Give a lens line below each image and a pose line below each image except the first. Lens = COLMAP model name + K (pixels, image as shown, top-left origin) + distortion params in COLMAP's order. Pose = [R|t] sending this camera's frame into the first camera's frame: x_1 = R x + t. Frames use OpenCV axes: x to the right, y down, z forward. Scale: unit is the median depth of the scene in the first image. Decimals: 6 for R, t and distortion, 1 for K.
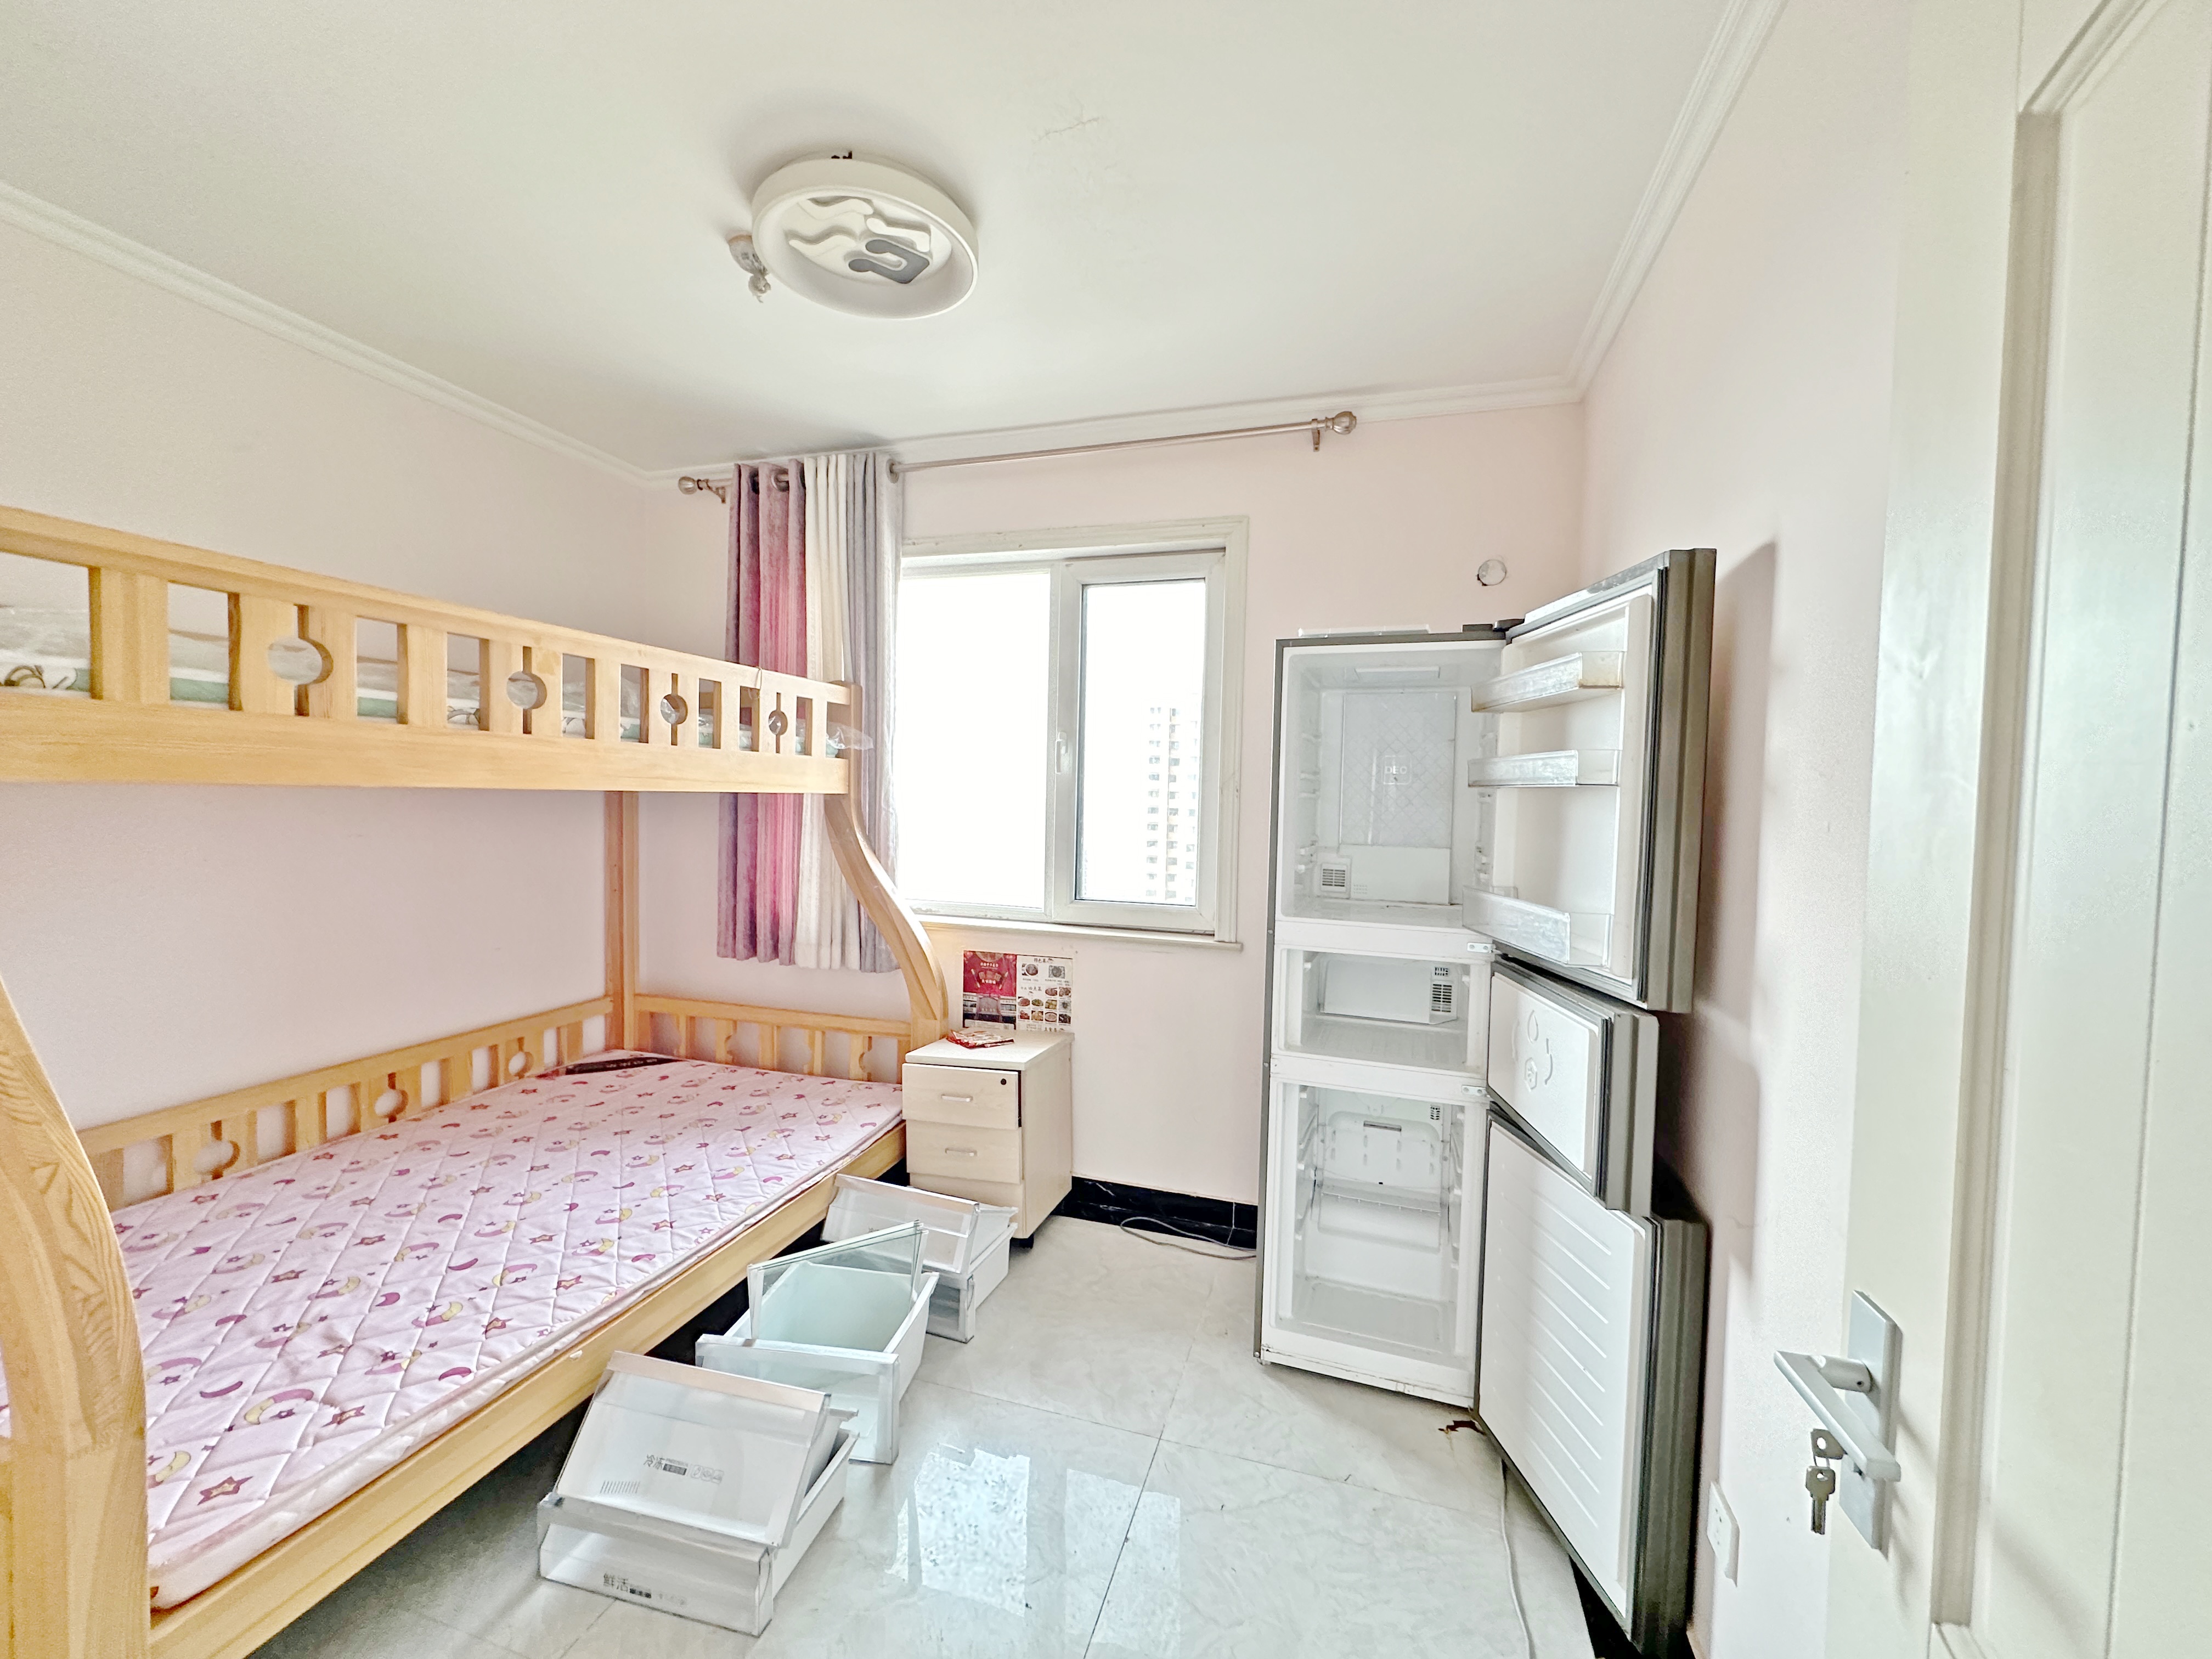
lens RADIAL K [[881.3, 0, 1102.0], [0, 881.3, 832.6], [0, 0, 1]] dist [0.002715, 0.000076]
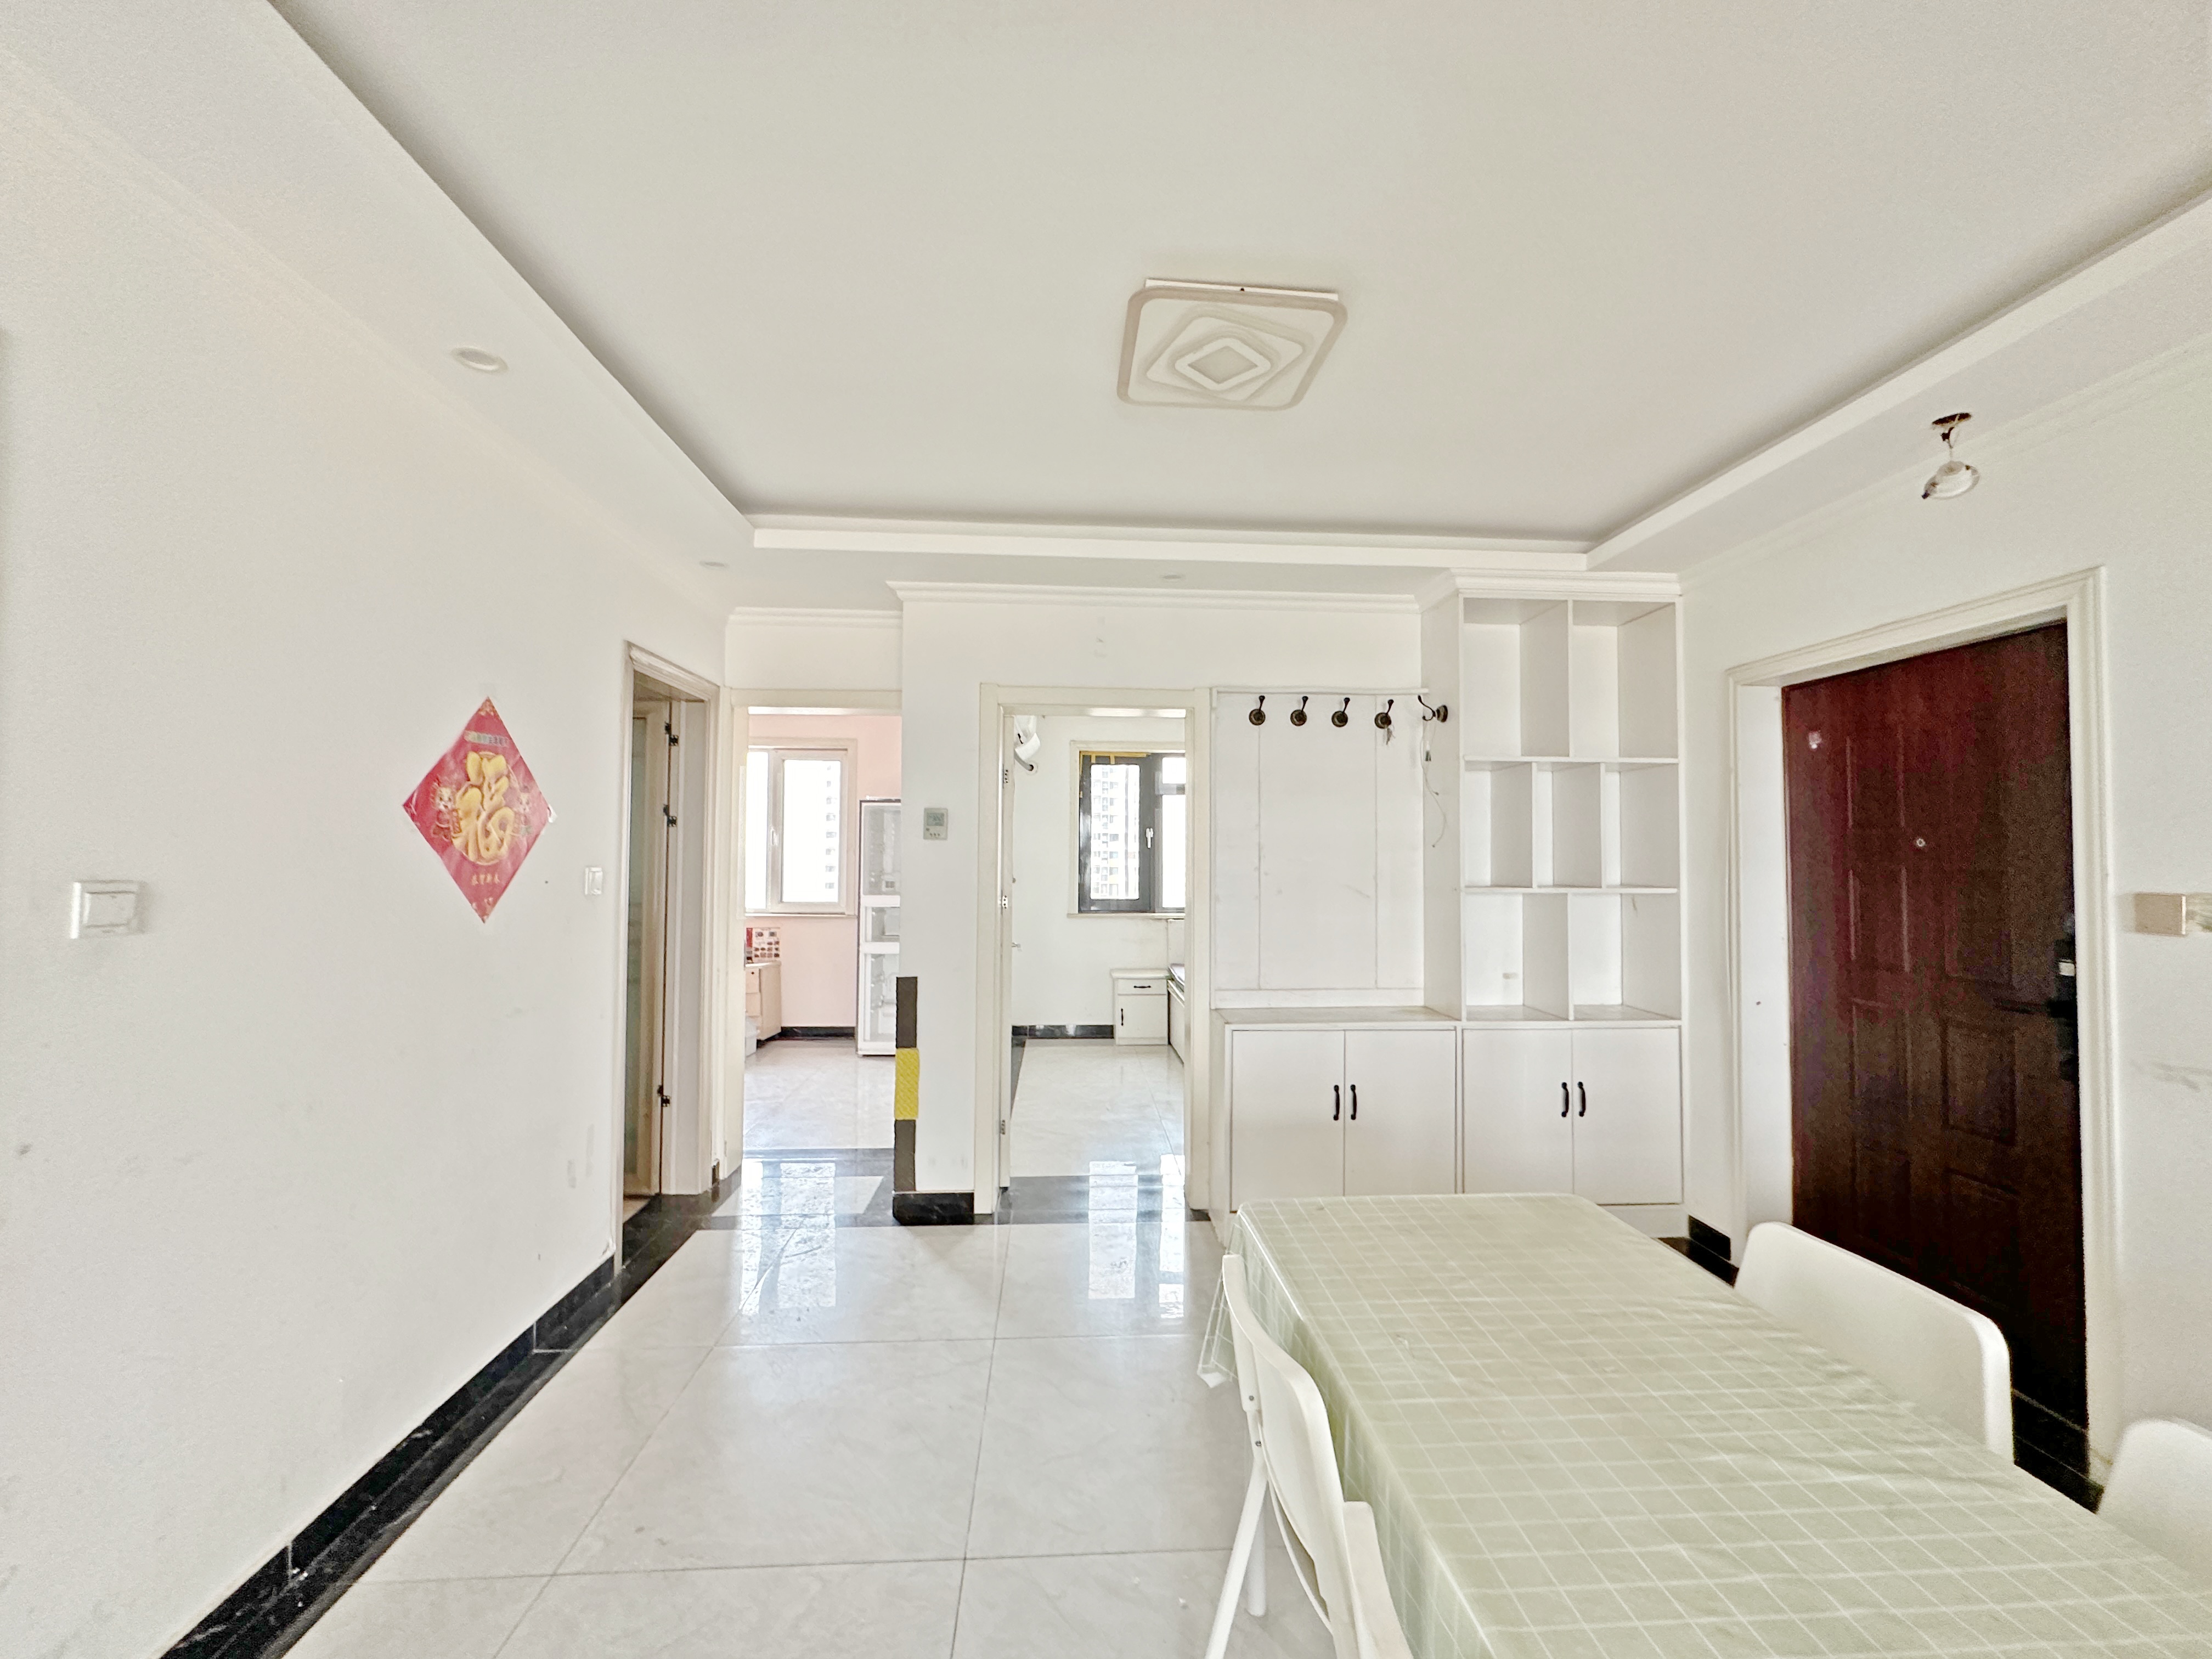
lens RADIAL K [[881.3, 0, 1114.1], [0, 881.3, 835.3], [0, 0, 1]] dist [0.002715, 0.000076]
pose [[0.930573, -0.010059, 0.365968, -0.060773], [0.031934, 0.998043, -0.053771, 0.056272], [-0.364711, 0.061725, 0.929073, -1.401303]]
